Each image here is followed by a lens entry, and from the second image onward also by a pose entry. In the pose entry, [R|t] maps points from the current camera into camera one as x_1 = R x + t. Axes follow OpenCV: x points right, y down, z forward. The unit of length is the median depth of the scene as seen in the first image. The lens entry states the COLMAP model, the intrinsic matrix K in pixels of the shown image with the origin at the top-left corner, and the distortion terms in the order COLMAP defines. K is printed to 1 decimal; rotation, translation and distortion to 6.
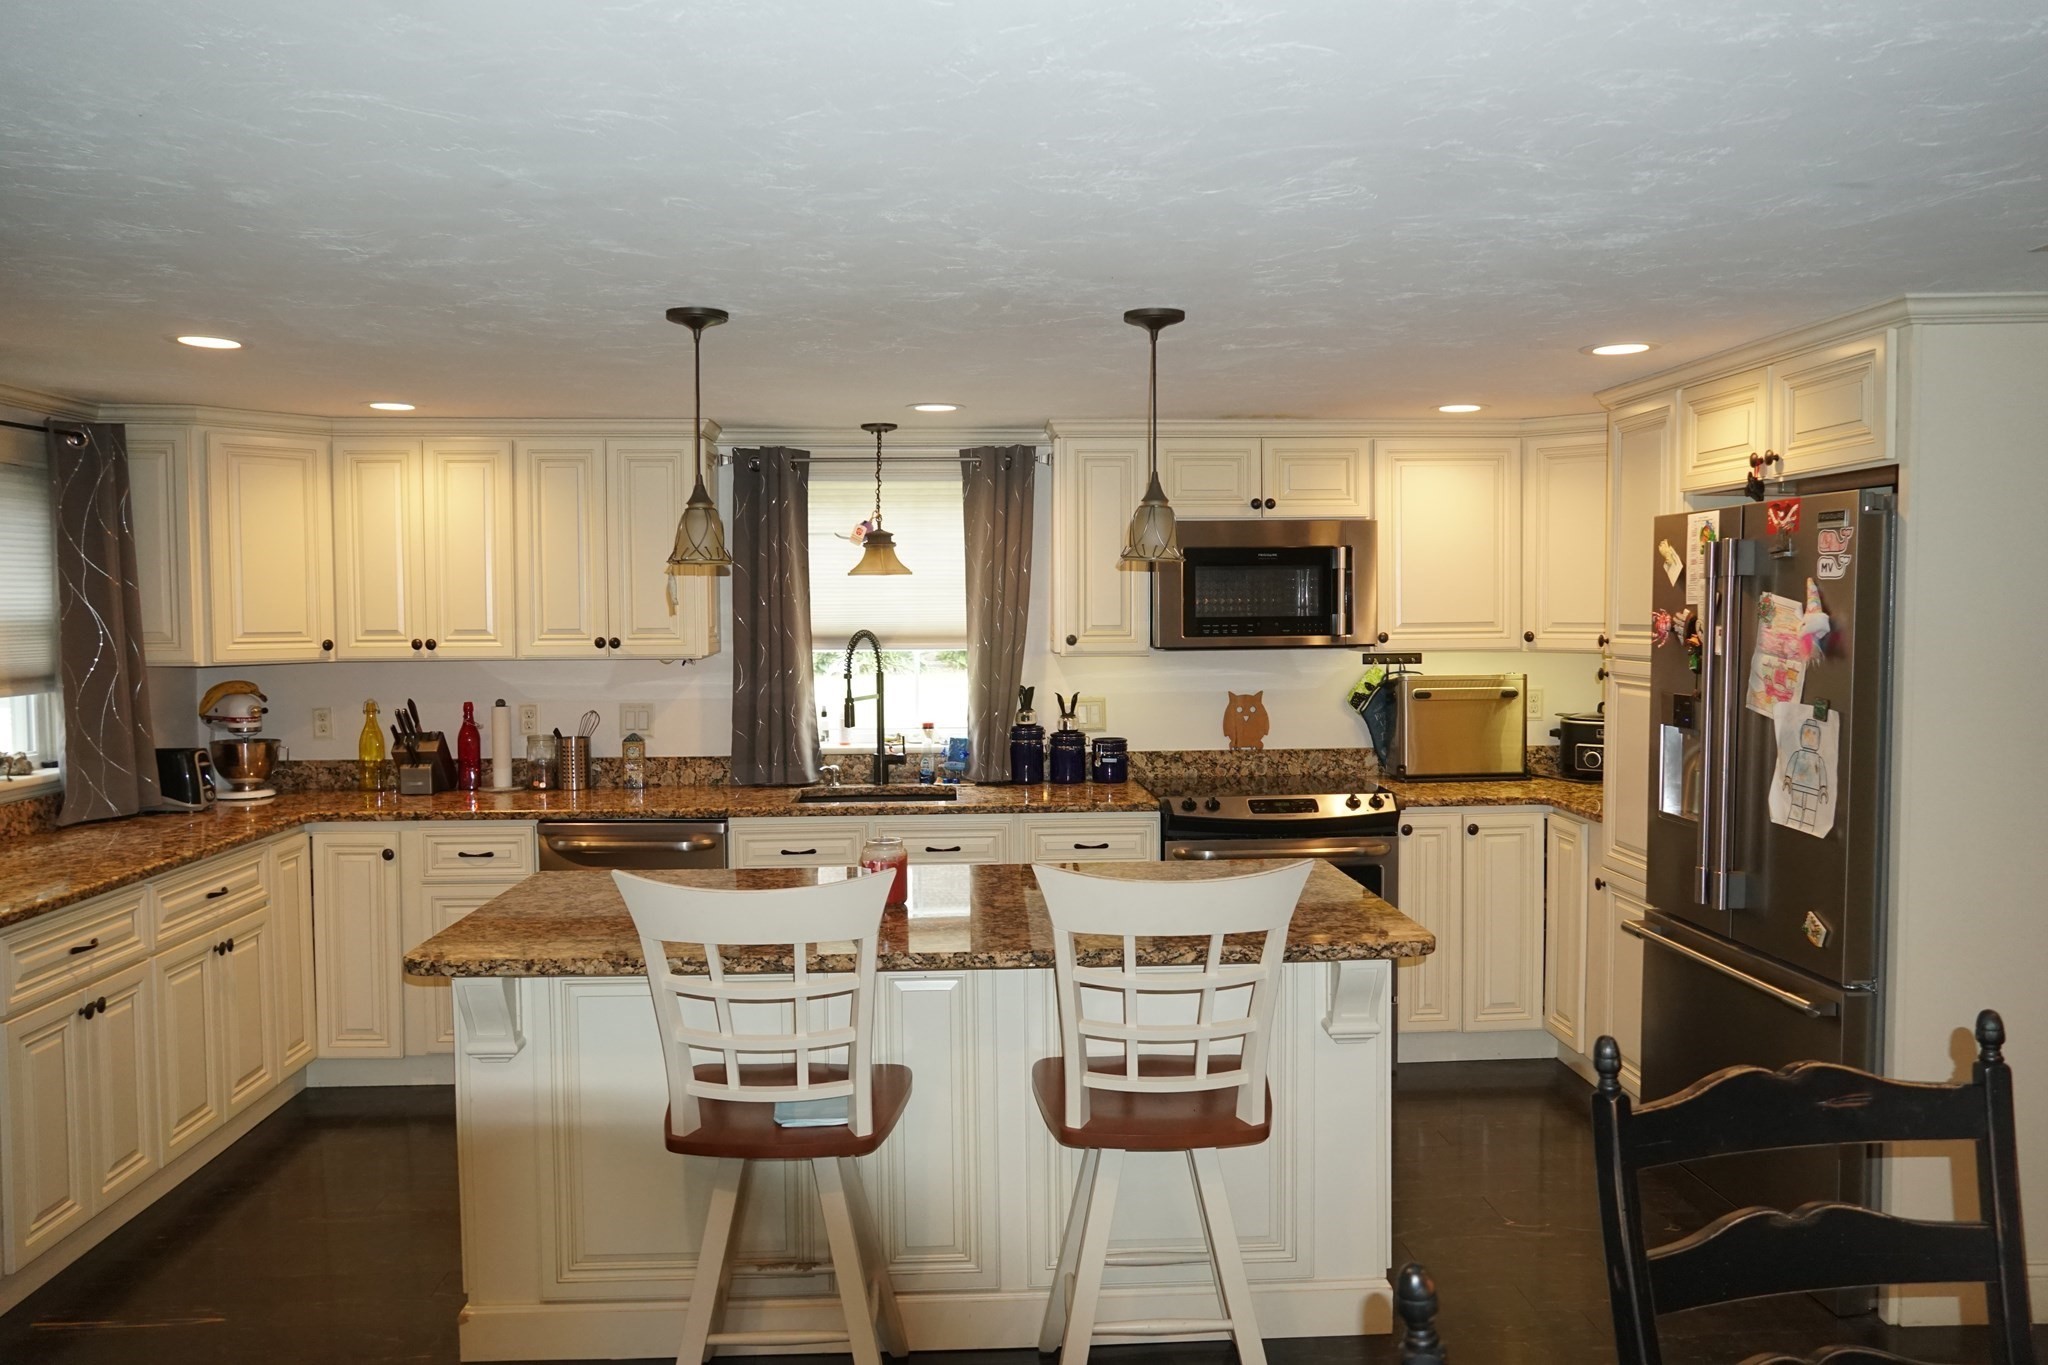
lens RADIAL K [[1552.0, 0, 1022.9], [0, 1552.0, 680.4], [0, 0, 1]] dist [-0.045034, 0.053966]
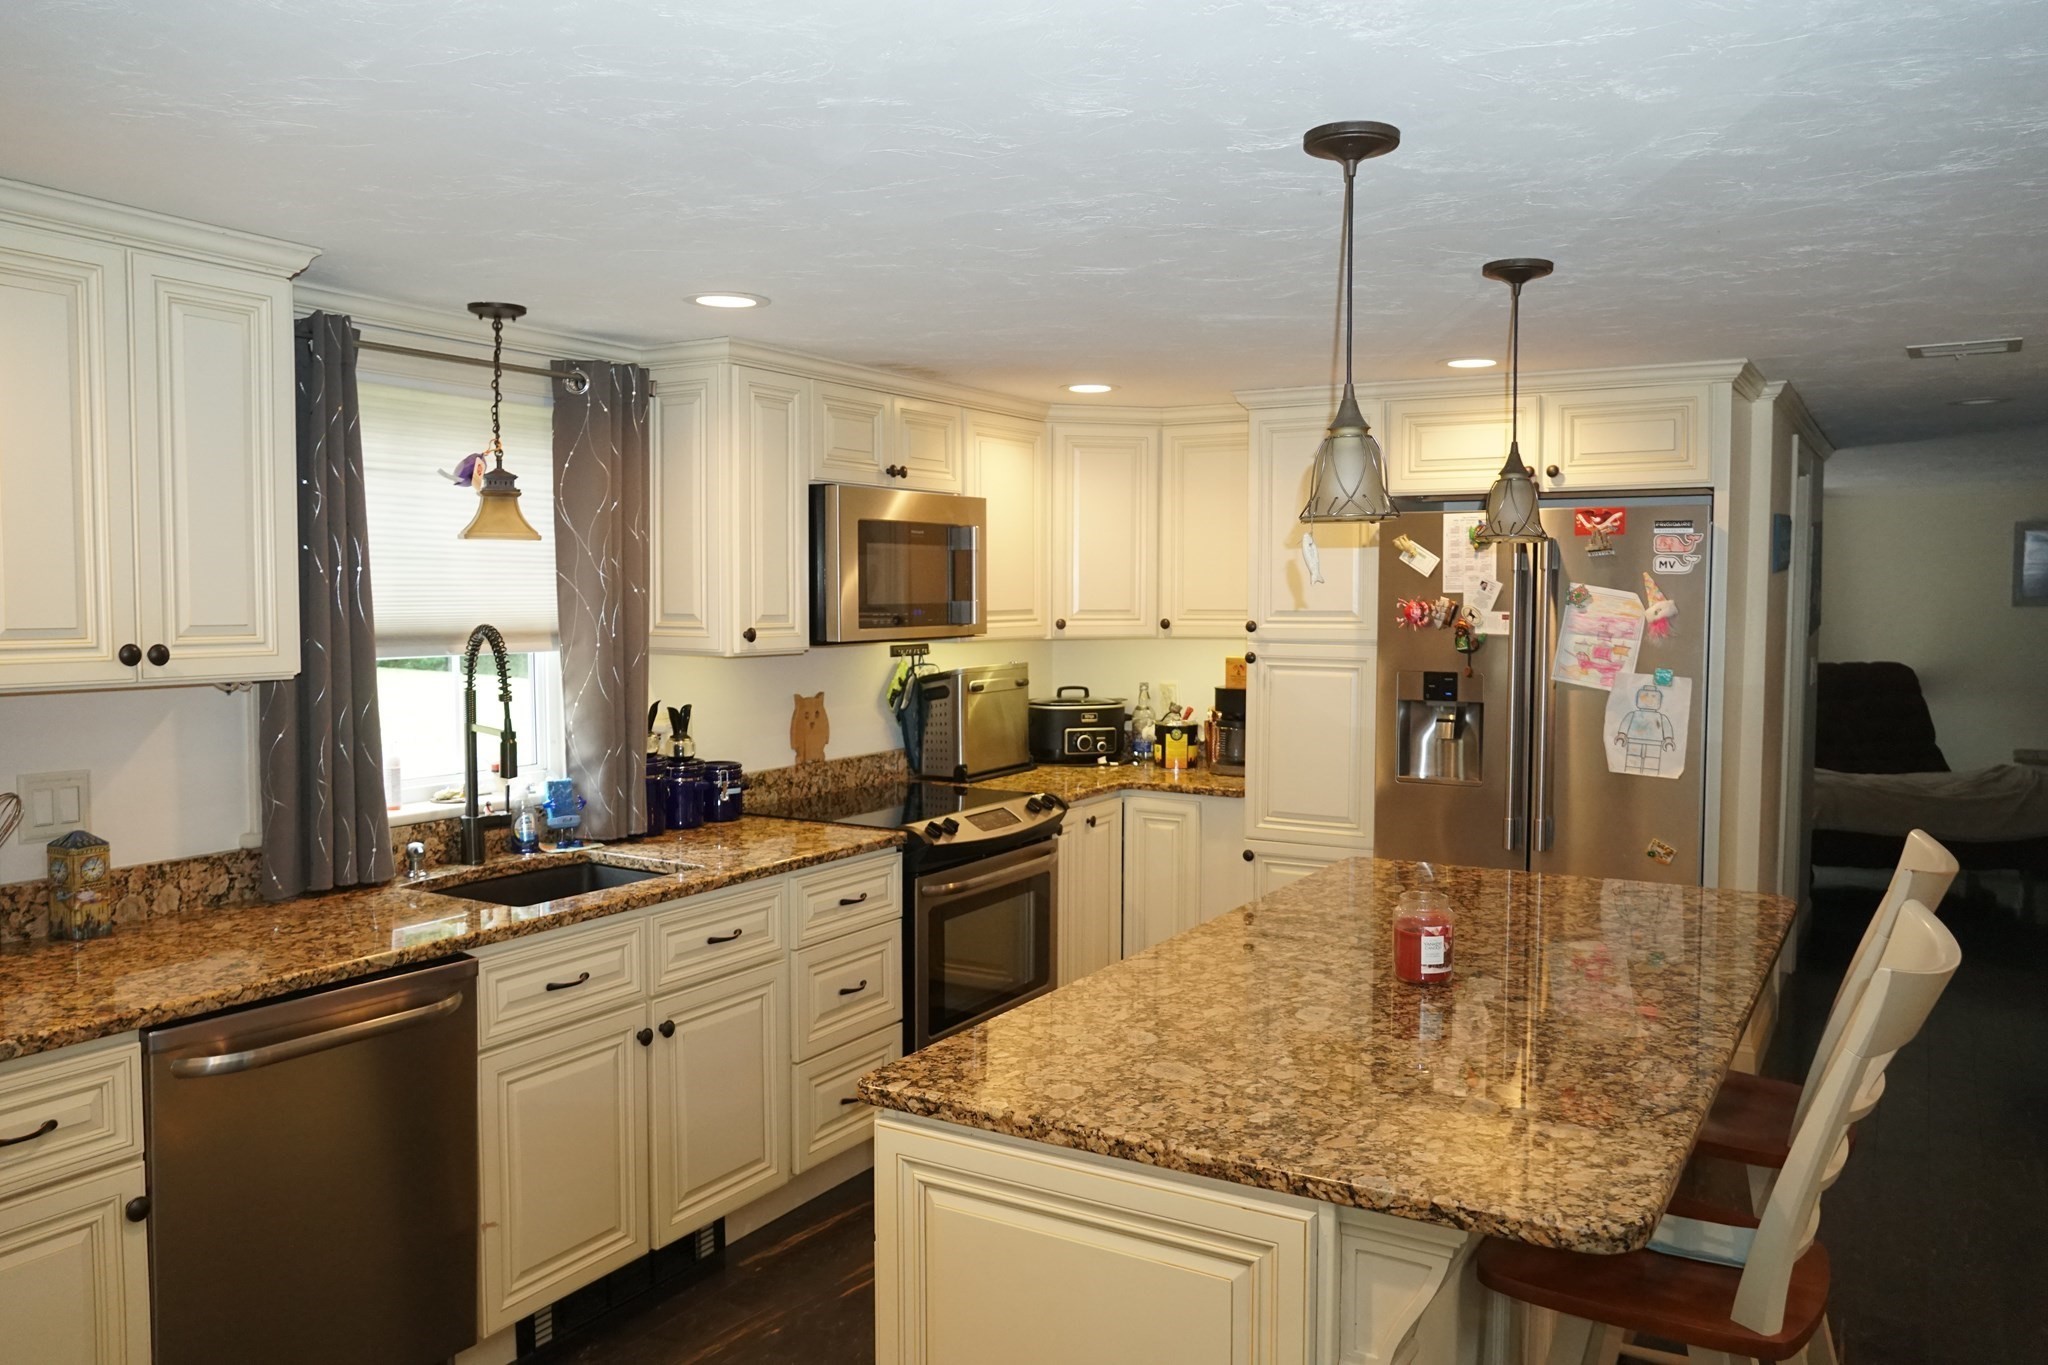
lens RADIAL K [[1552.0, 0, 1012.2], [0, 1552.0, 692.1], [0, 0, 1]] dist [-0.045034, 0.053966]
pose [[0.544331, -0.046116, 0.837602, -0.519850], [0.034862, 0.998869, 0.032339, -0.017724], [-0.838146, 0.011597, 0.545323, 0.474244]]
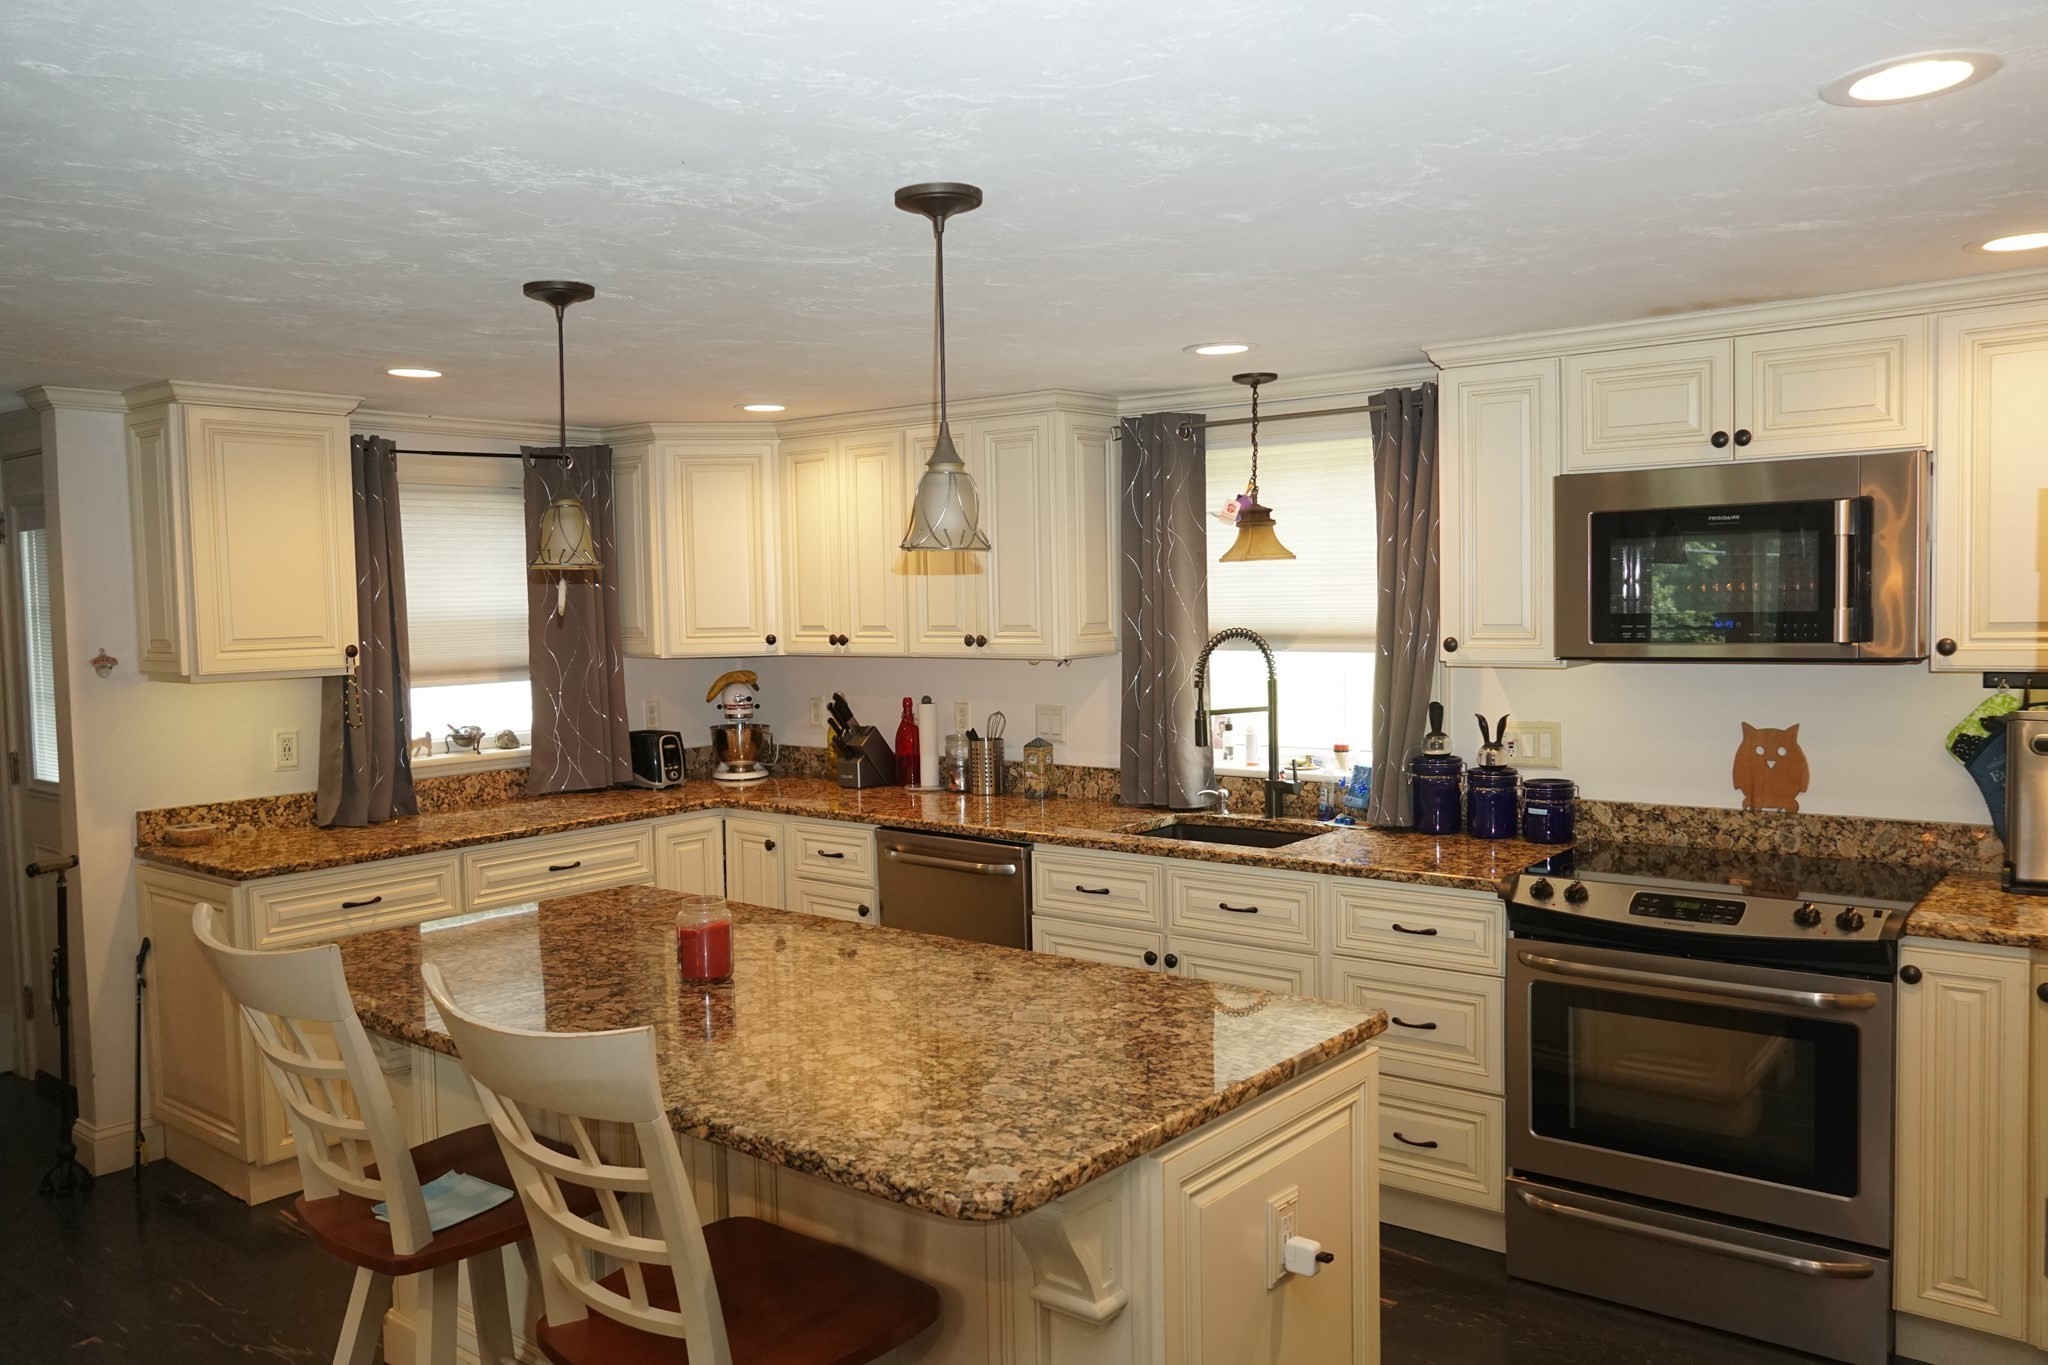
lens RADIAL K [[1552.0, 0, 990.7], [0, 1552.0, 667.4], [0, 0, 1]] dist [-0.045034, 0.053966]
pose [[0.739896, 0.023653, -0.672305, 0.354093], [-0.018627, 0.999719, 0.014672, -0.021253], [0.672463, 0.001667, 0.740129, 0.306316]]
